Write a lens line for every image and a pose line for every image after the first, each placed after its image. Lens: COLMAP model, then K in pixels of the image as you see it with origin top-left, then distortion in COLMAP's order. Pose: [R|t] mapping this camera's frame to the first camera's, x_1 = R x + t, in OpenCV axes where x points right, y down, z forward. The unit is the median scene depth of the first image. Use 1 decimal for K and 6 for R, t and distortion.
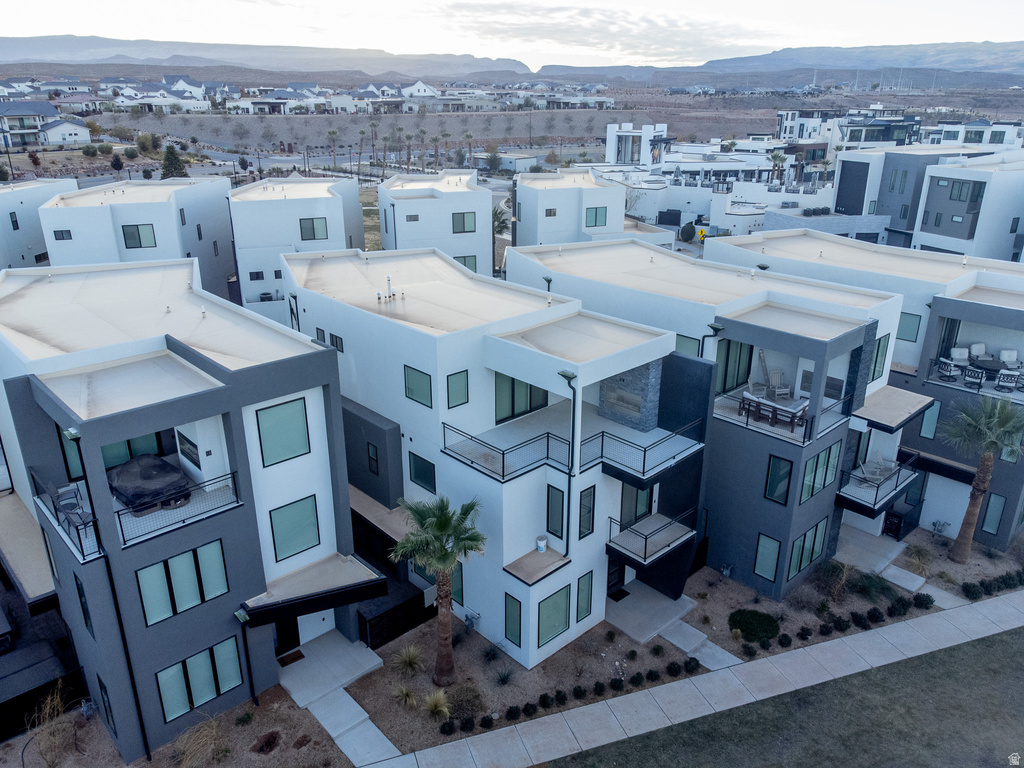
lens RADIAL K [[758.9, 0, 509.6], [0, 758.9, 393.6], [0, 0, 1]] dist [0.008733, 0.007012]
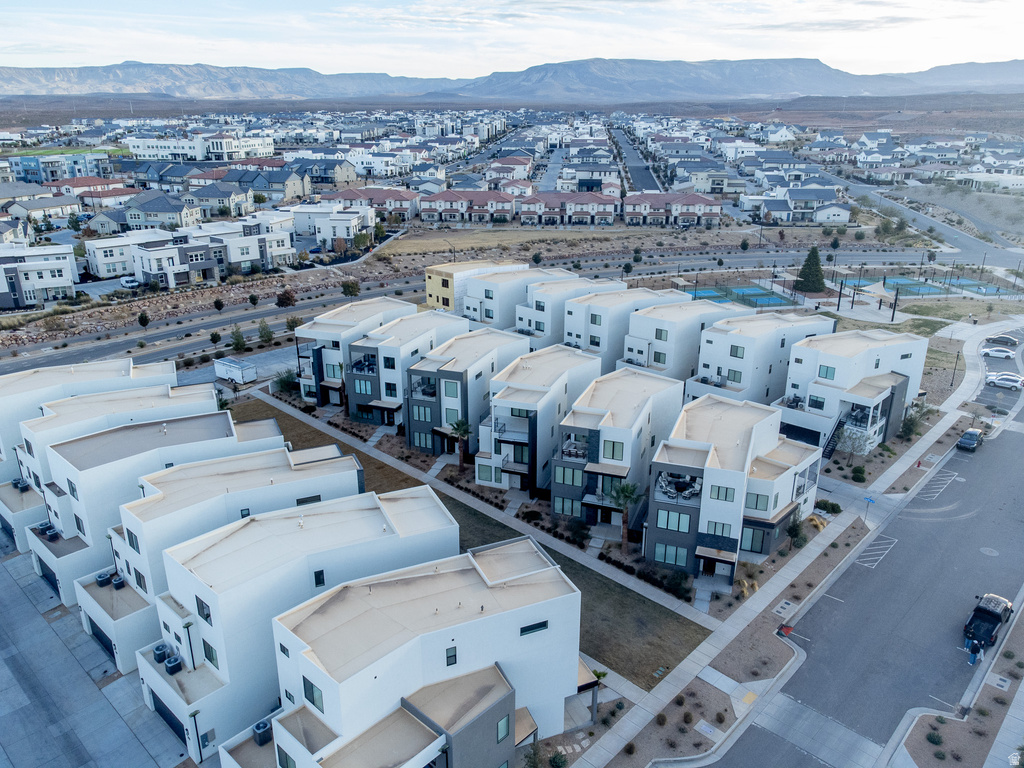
lens RADIAL K [[764.4, 0, 512.0], [0, 764.4, 384.0], [0, 0, 1]] dist [0.008138, 0.016443]
pose [[0.441132, 0.297643, -0.846647, 2.211944], [-0.329377, 0.931260, 0.155773, -0.483739], [0.834814, 0.210150, 0.508845, -0.510120]]
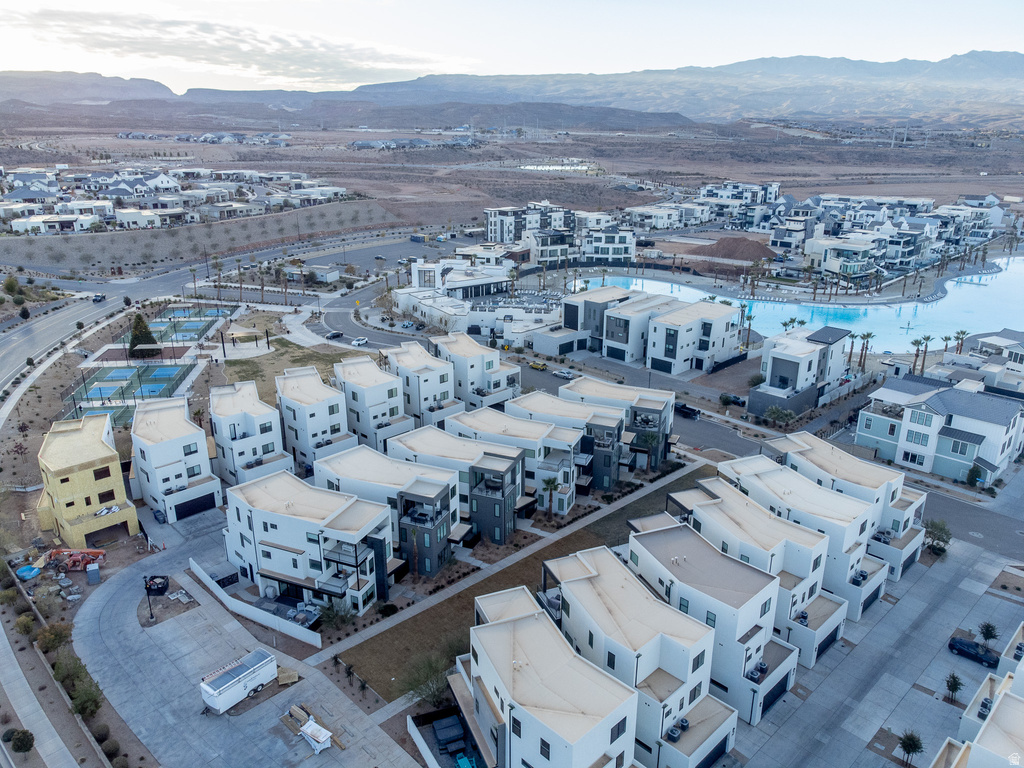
lens RADIAL K [[764.4, 0, 512.0], [0, 764.4, 384.0], [0, 0, 1]] dist [0.008138, 0.016443]
pose [[0.912415, -0.136366, 0.385879, -1.435798], [0.150229, 0.988634, -0.005844, -0.304520], [-0.380696, 0.063302, 0.922531, -2.287840]]
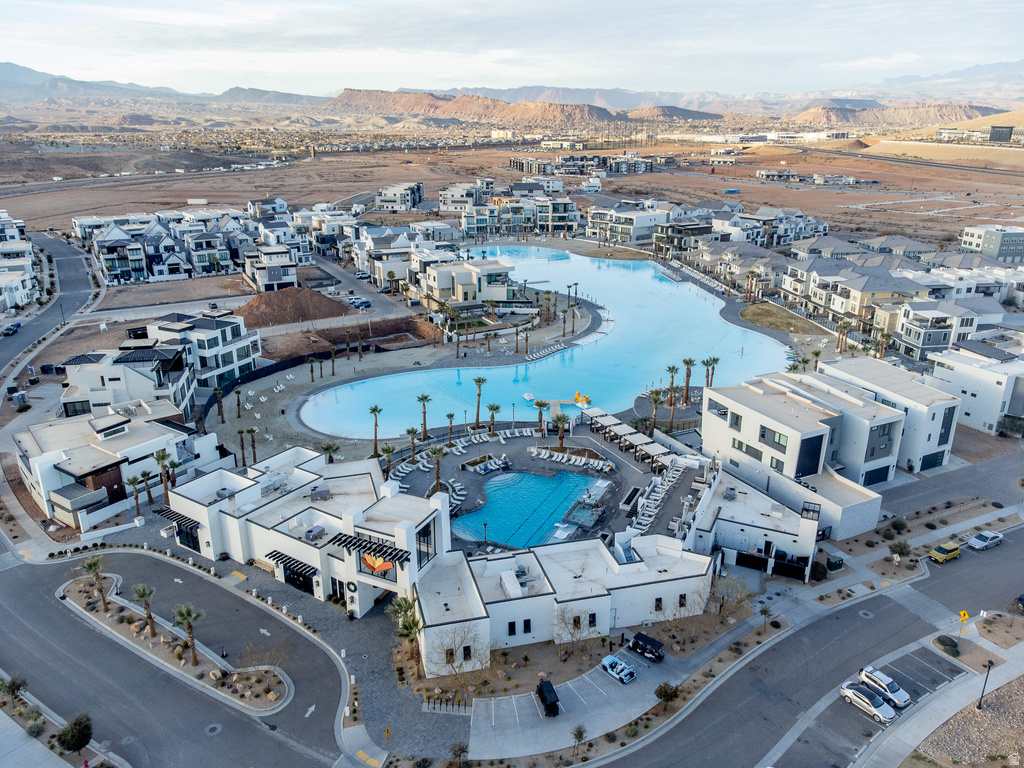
lens RADIAL K [[764.4, 0, 512.0], [0, 764.4, 384.0], [0, 0, 1]] dist [0.008138, 0.016443]
pose [[-0.114857, -0.329995, 0.936969, -1.606542], [0.363122, 0.863989, 0.348805, -2.742024], [-0.924635, 0.380297, 0.020593, 4.000523]]
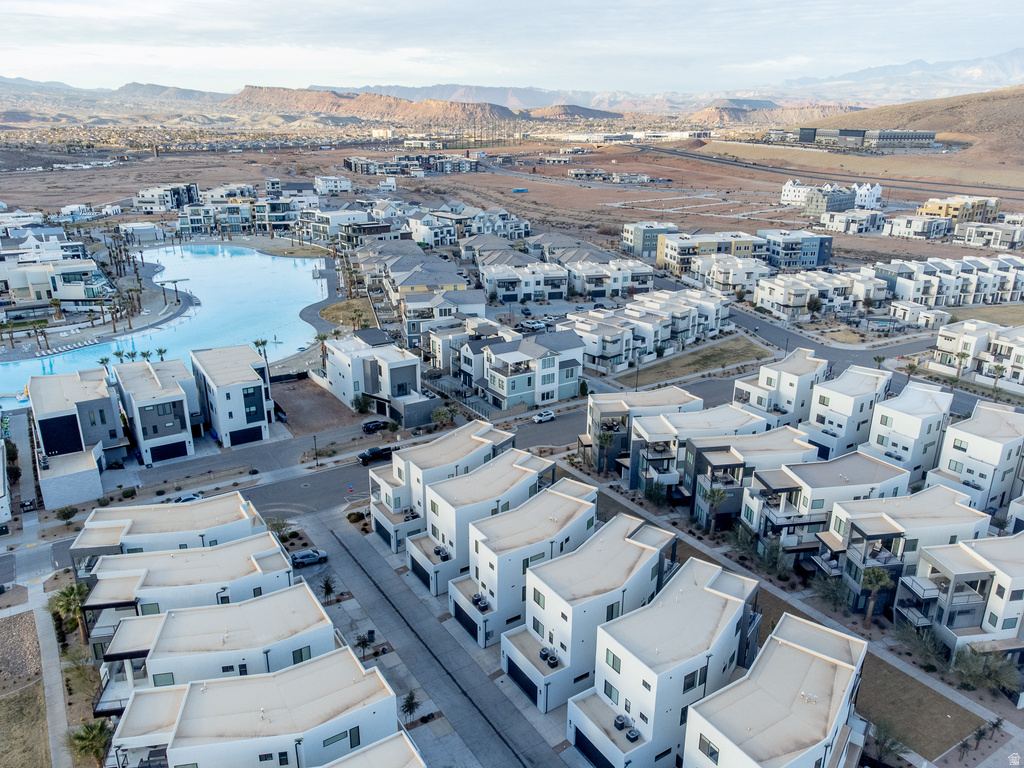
lens RADIAL K [[764.4, 0, 512.0], [0, 764.4, 384.0], [0, 0, 1]] dist [0.008138, 0.016443]
pose [[-0.205863, -0.327489, 0.922156, -2.537581], [0.355025, 0.853143, 0.382236, -1.660775], [-0.911909, 0.406077, -0.059364, 1.052518]]
